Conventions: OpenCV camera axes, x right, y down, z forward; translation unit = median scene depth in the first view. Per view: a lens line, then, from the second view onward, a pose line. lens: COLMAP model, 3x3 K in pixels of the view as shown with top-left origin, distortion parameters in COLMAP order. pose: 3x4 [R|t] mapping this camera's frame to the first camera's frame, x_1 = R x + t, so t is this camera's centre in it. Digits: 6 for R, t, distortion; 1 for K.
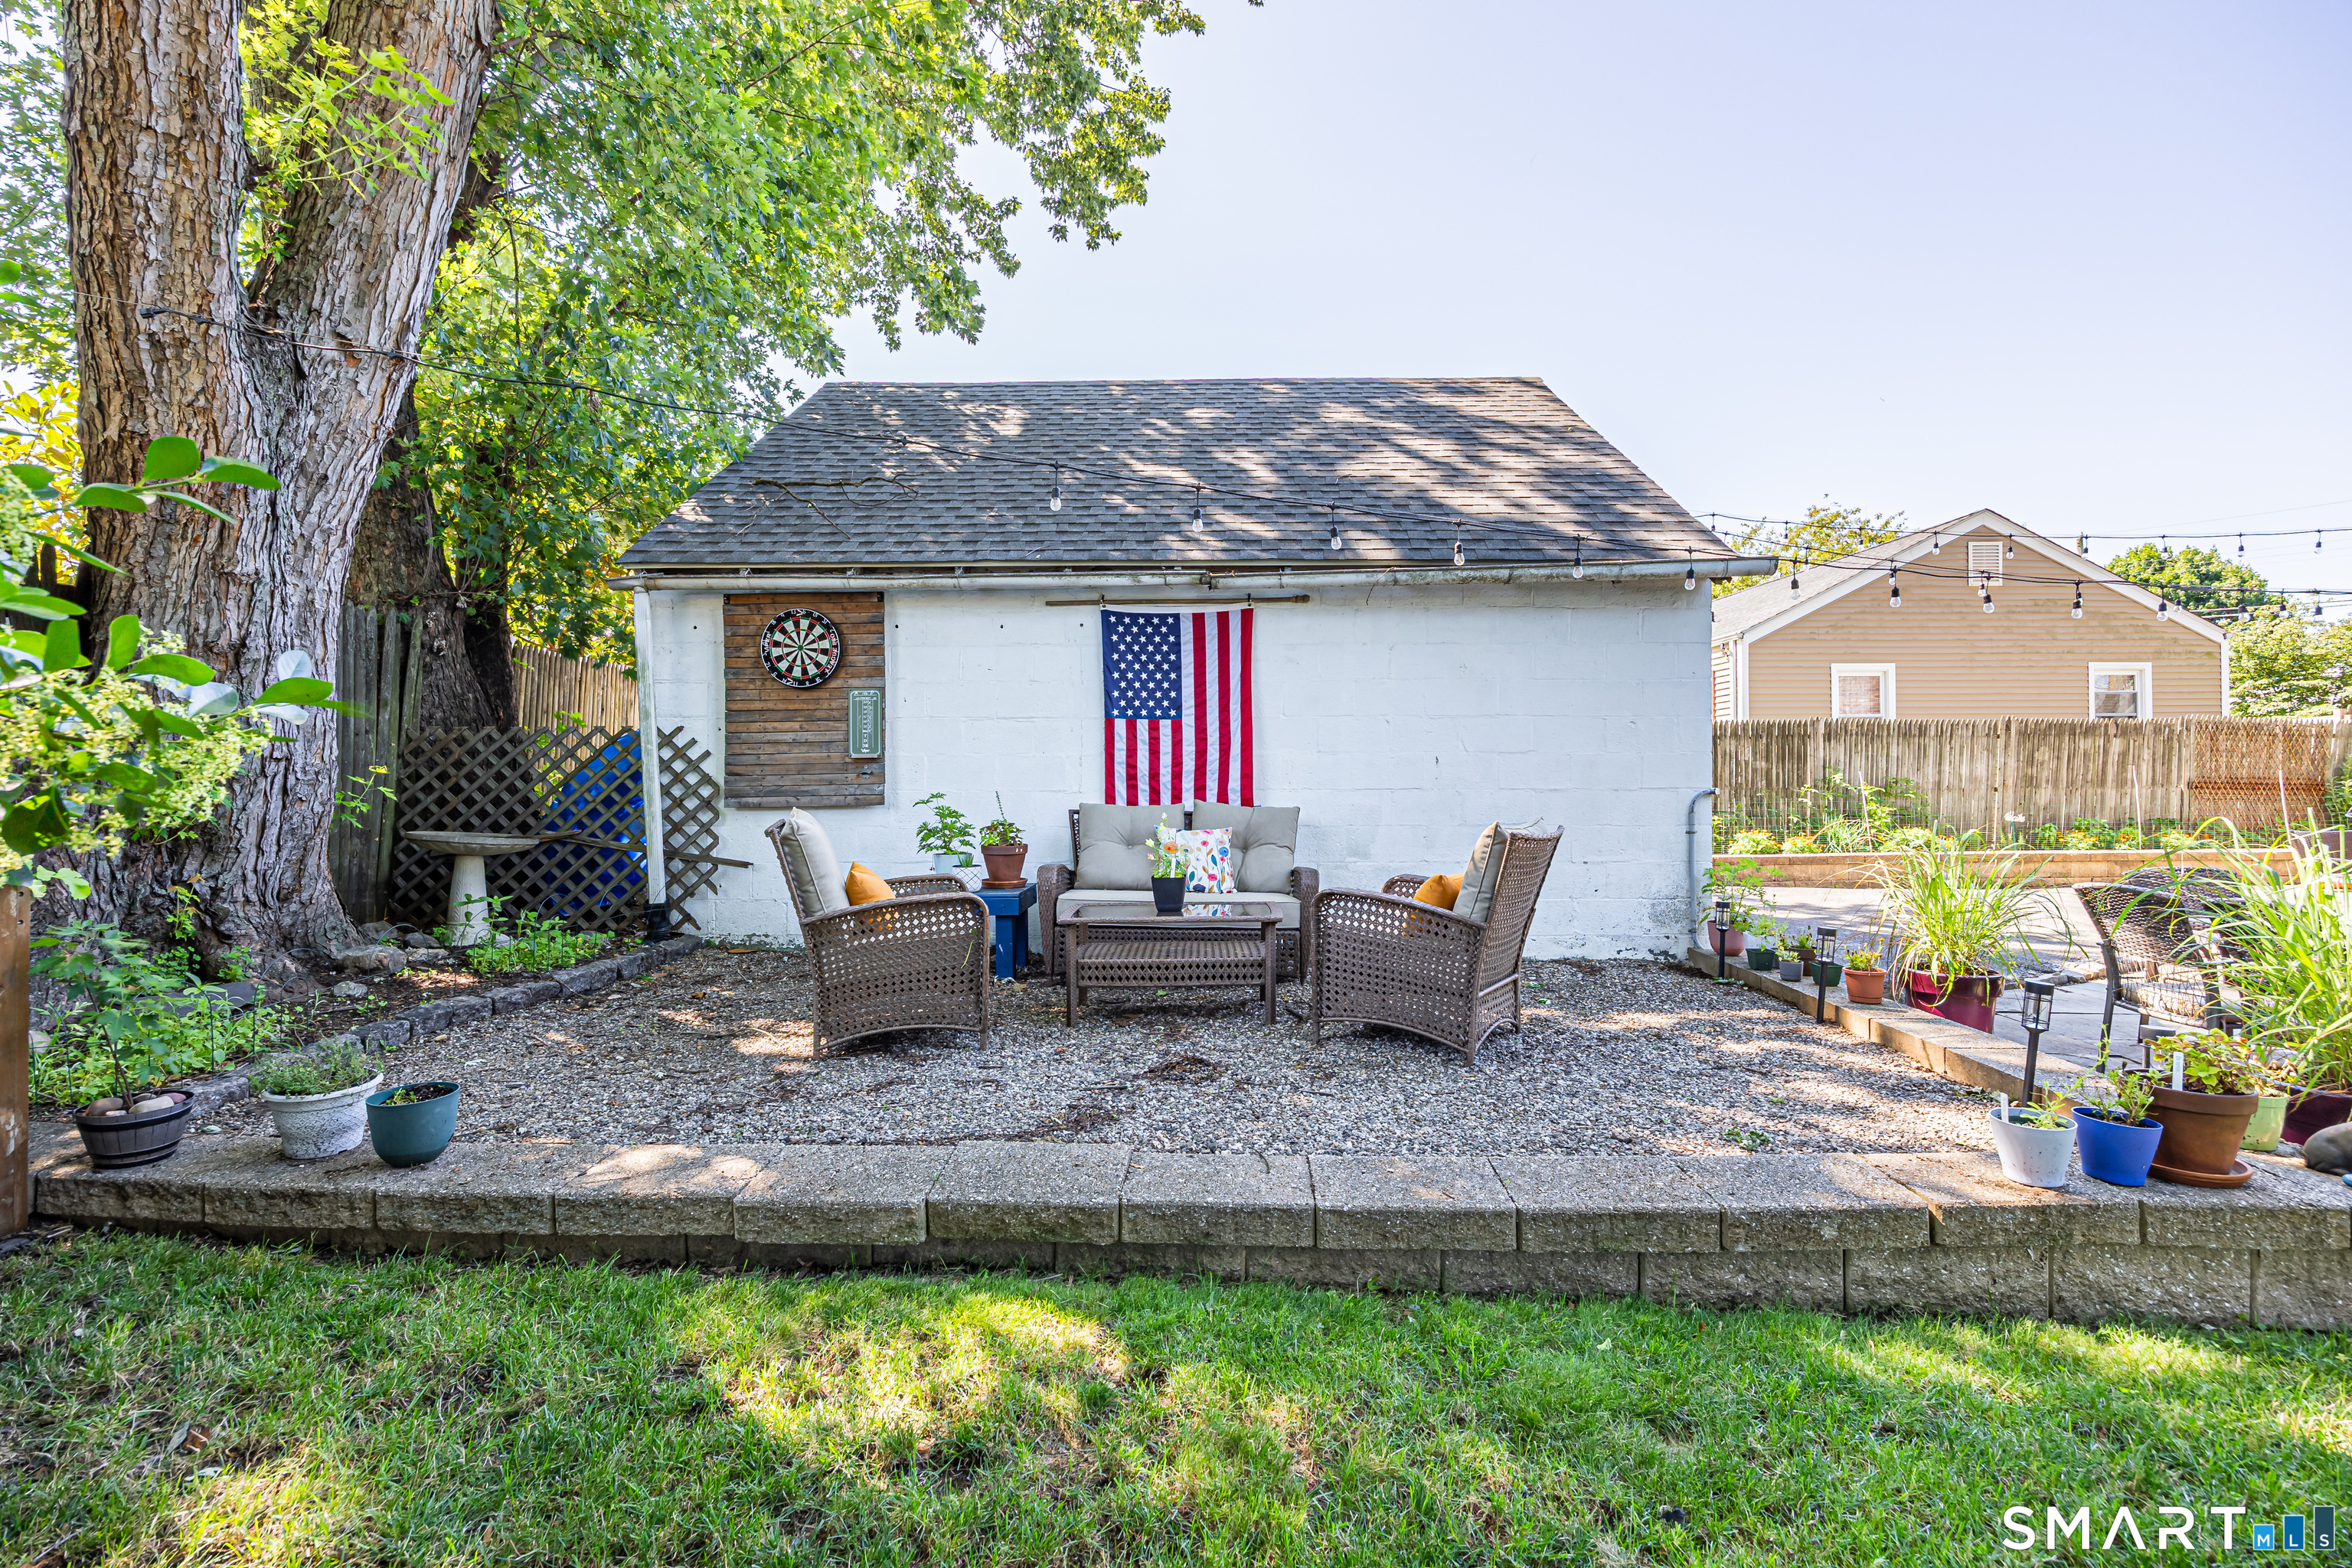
lens RADIAL K [[1069.3, 0, 1176.0], [0, 1069.3, 784.0], [0, 0, 1]] dist [-0.002609, -0.000310]
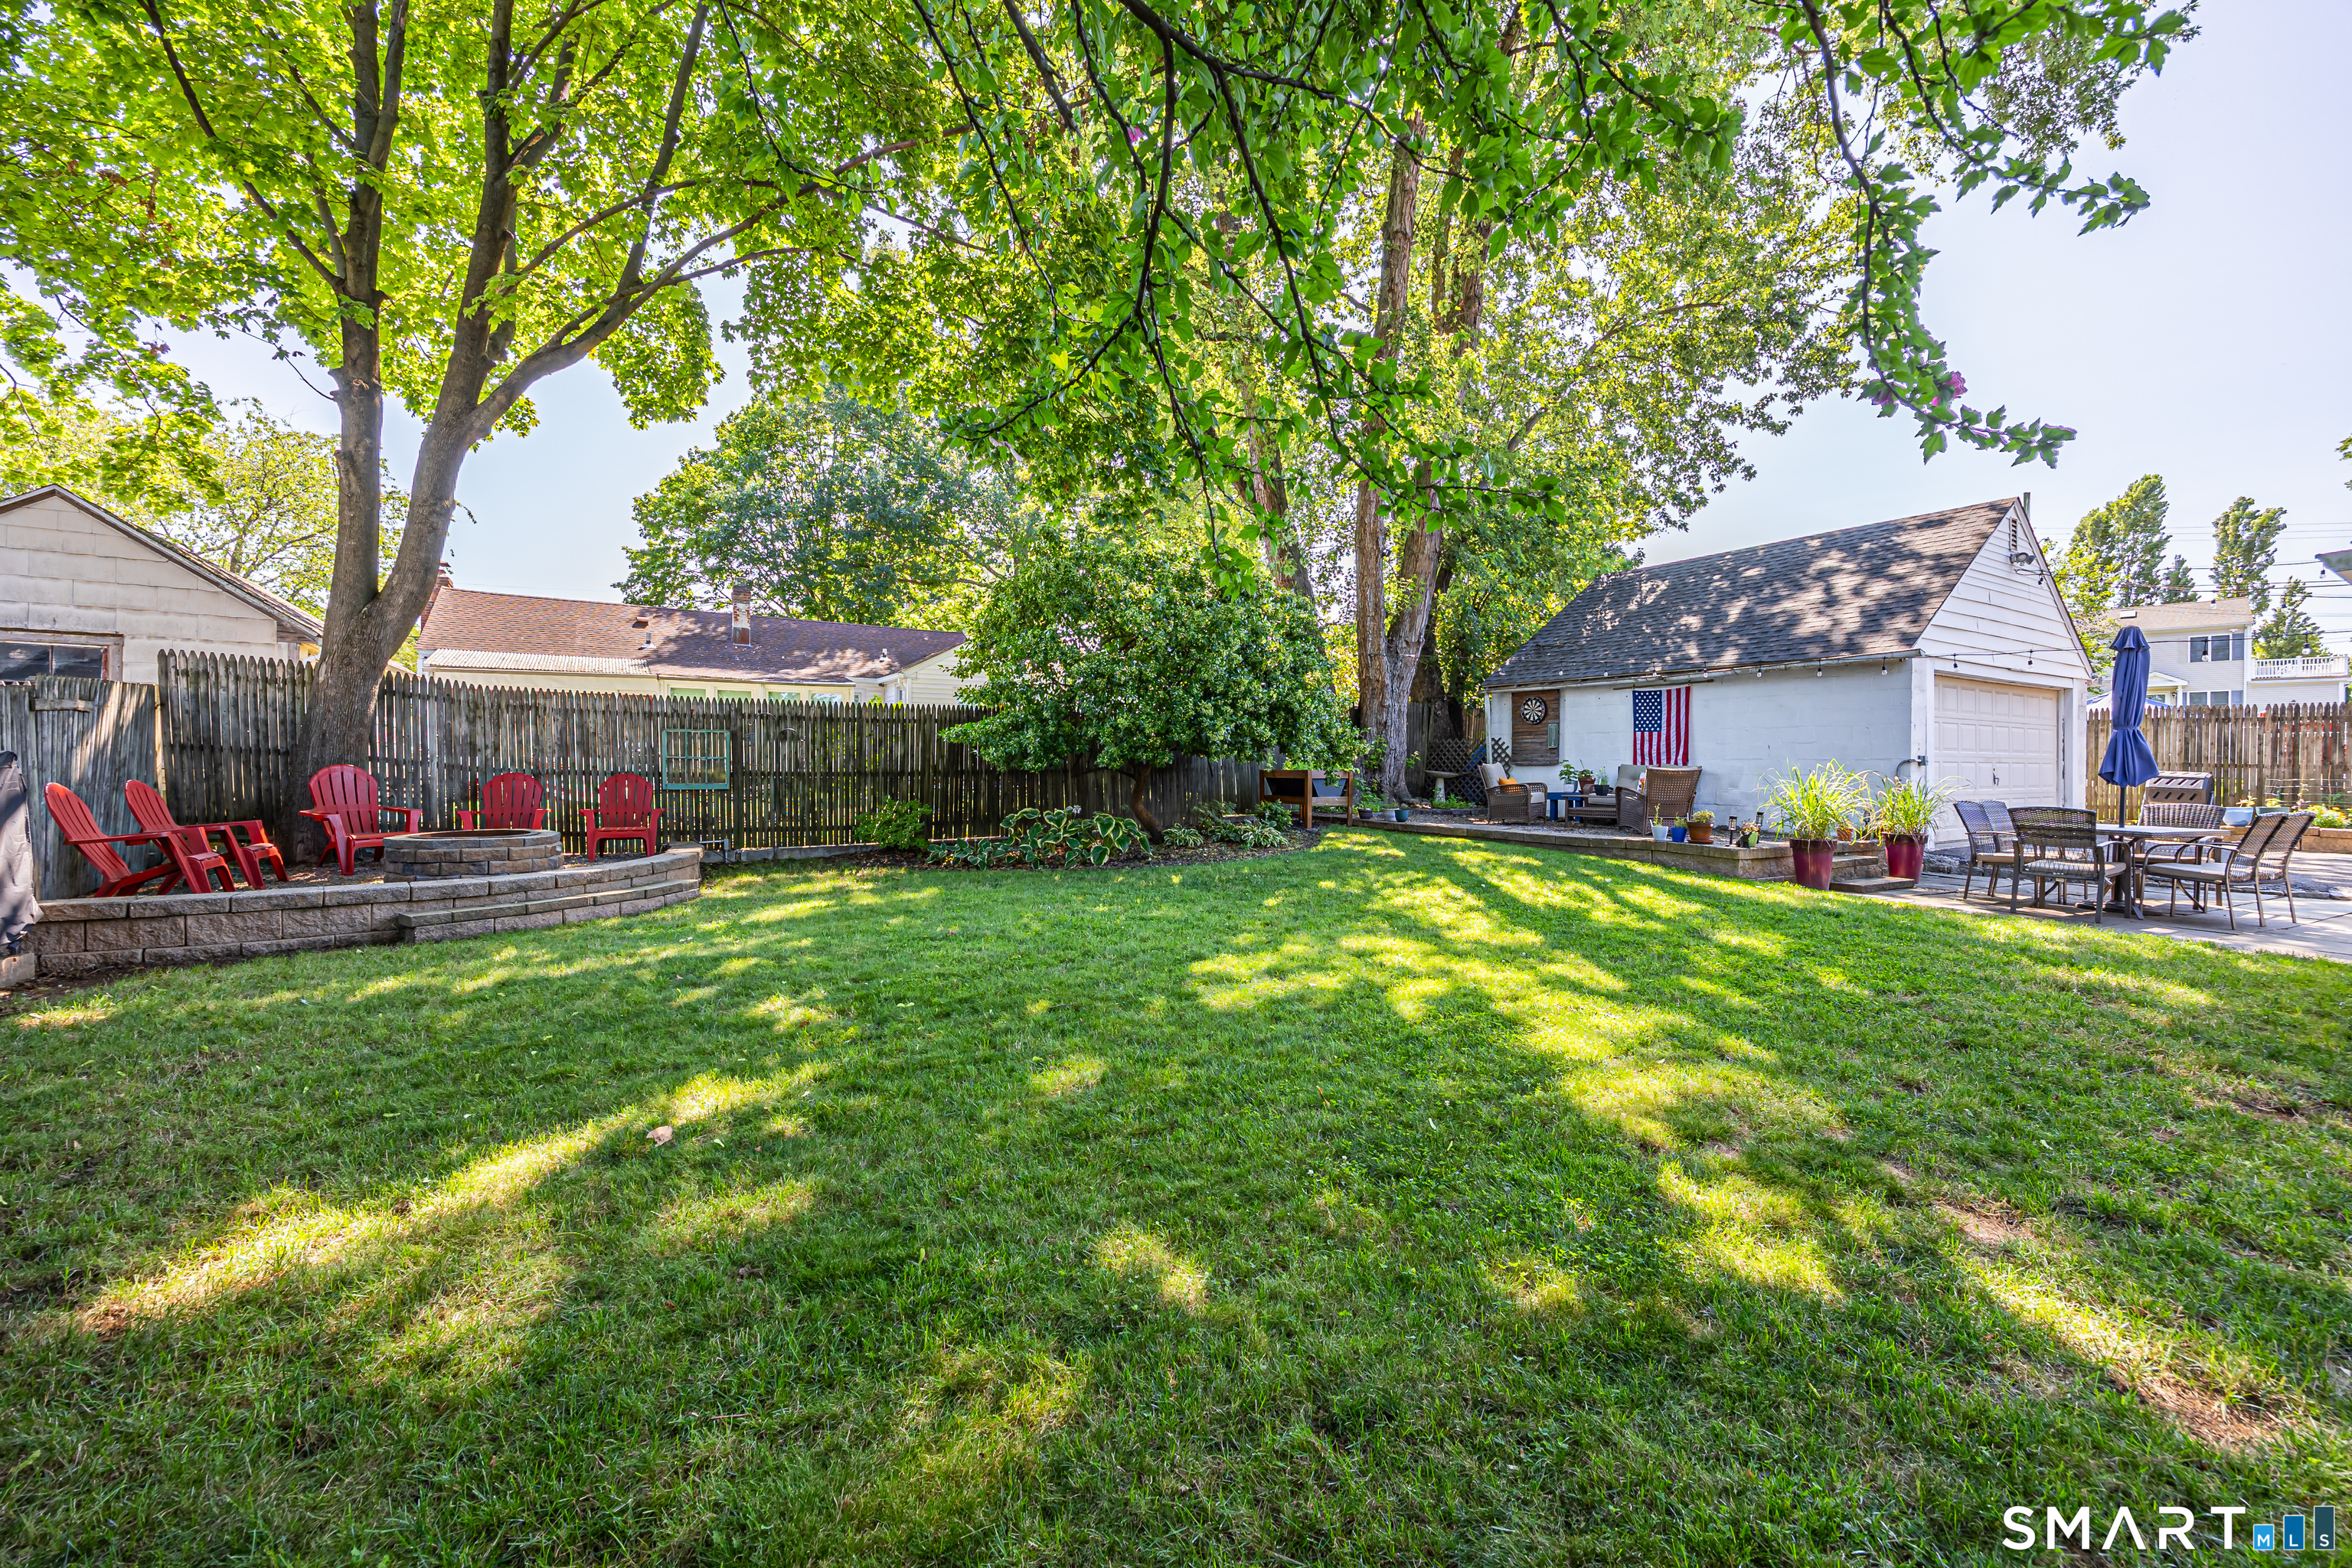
lens RADIAL K [[990.6, 0, 1176.0], [0, 990.6, 784.0], [0, 0, 1]] dist [-0.000960, -0.000043]
pose [[0.564132, 0.021930, -0.825393, 1.333472], [0.008861, 0.999429, 0.032610, -0.021753], [0.825637, -0.025710, 0.563616, -1.337894]]
